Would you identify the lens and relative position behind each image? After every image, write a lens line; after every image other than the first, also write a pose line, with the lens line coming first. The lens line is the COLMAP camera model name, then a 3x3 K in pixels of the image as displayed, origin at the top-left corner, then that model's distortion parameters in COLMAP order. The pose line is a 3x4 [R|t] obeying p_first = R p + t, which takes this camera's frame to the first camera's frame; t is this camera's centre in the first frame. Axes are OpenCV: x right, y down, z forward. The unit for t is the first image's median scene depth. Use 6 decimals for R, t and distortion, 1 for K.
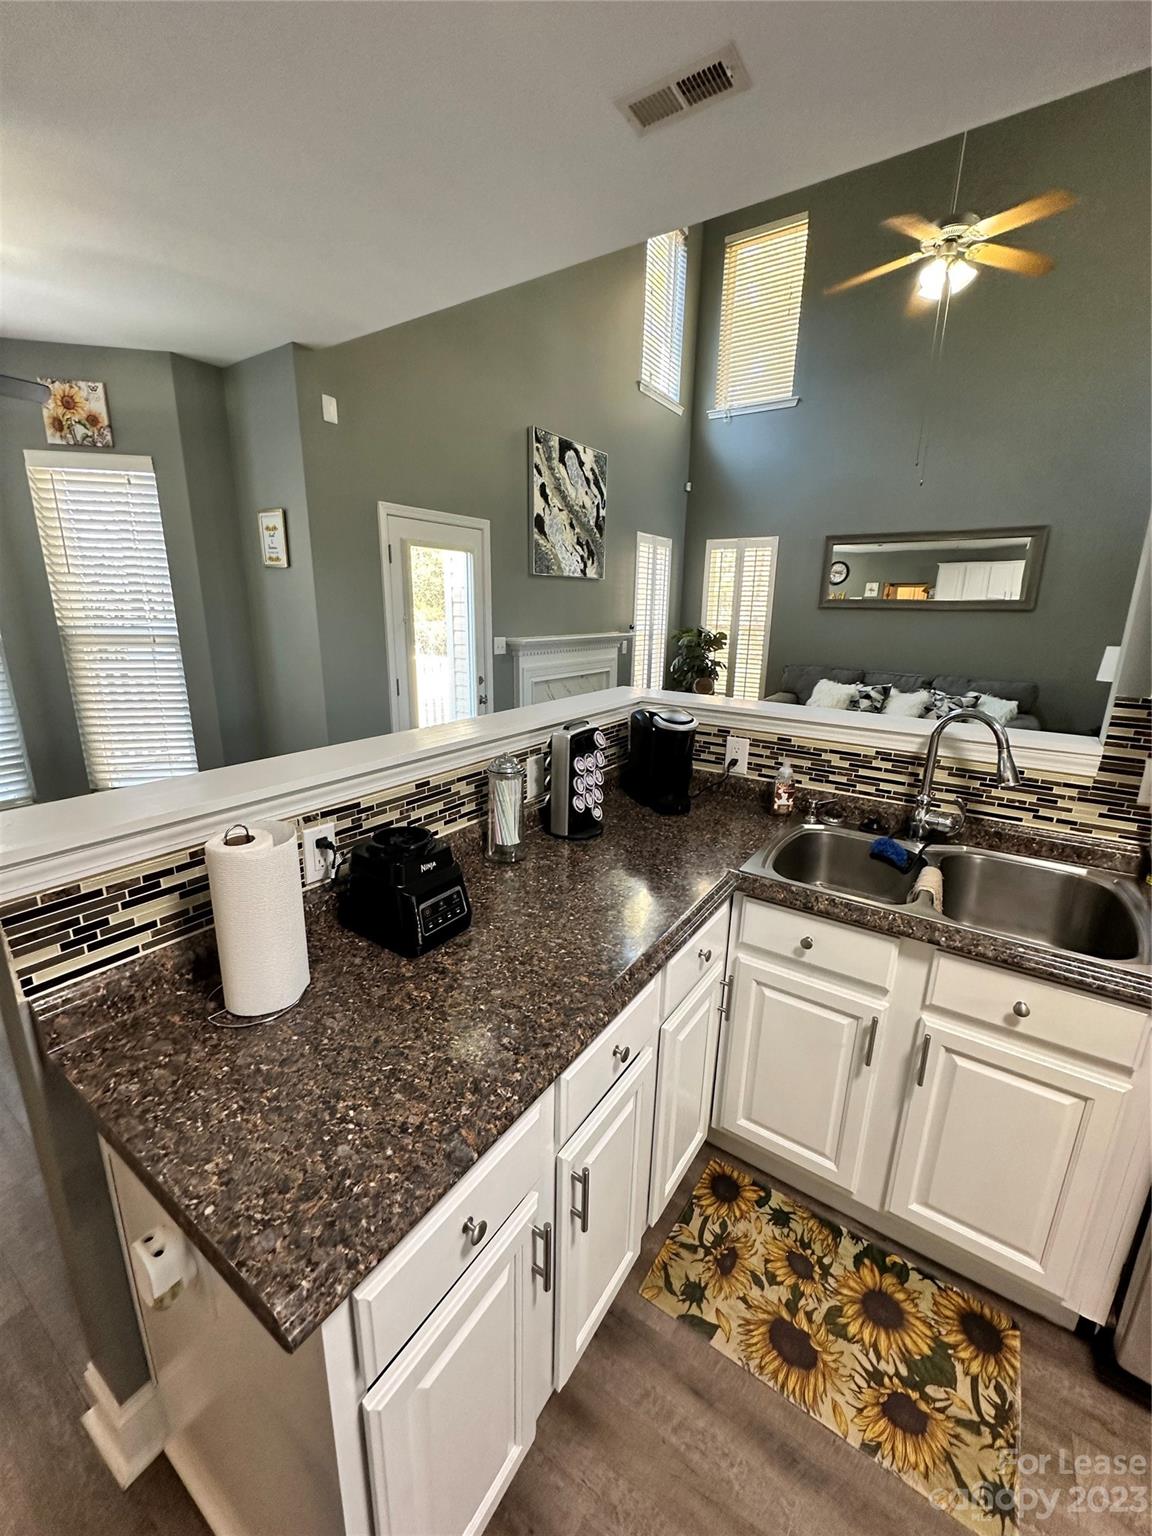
lens RADIAL K [[617.4, 0, 582.2], [0, 617.4, 772.7], [0, 0, 1]] dist [-0.000981, -0.000322]
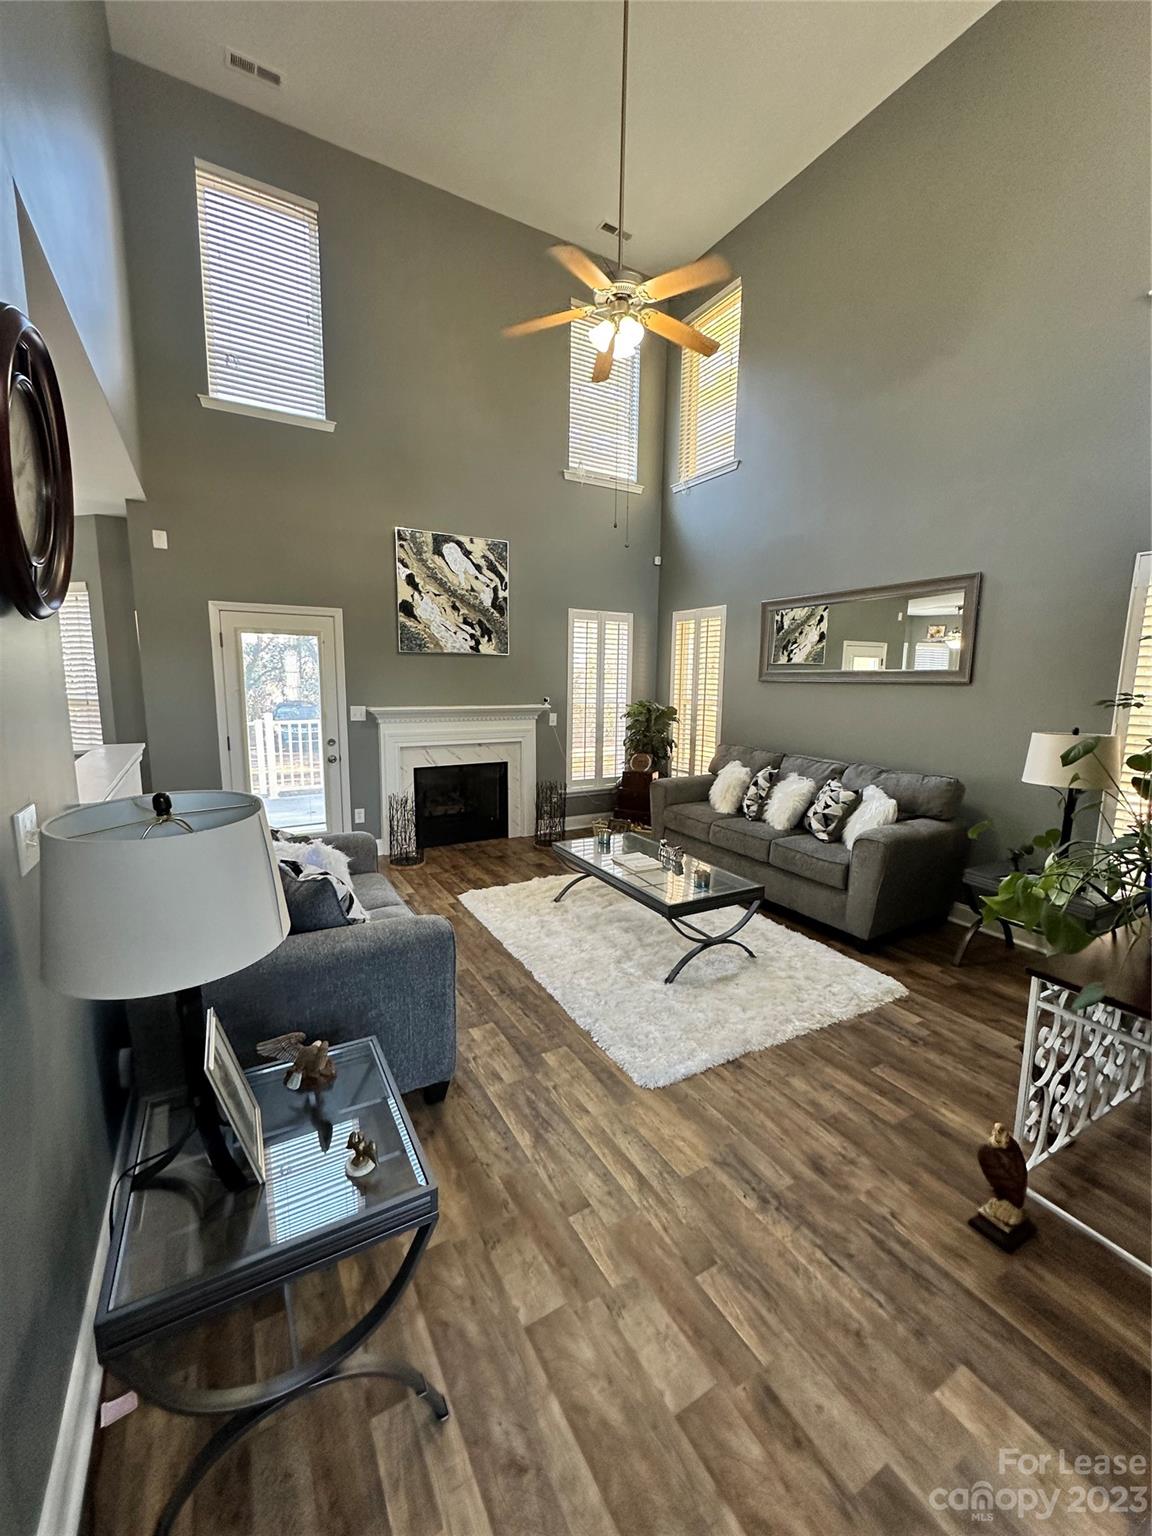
lens RADIAL K [[617.4, 0, 584.9], [0, 617.4, 773.8], [0, 0, 1]] dist [-0.000981, -0.000322]
pose [[0.898875, 0.064259, -0.433467, 0.672612], [-0.112557, 0.989858, -0.086667, -0.039313], [0.423502, 0.126692, 0.896992, 0.150281]]
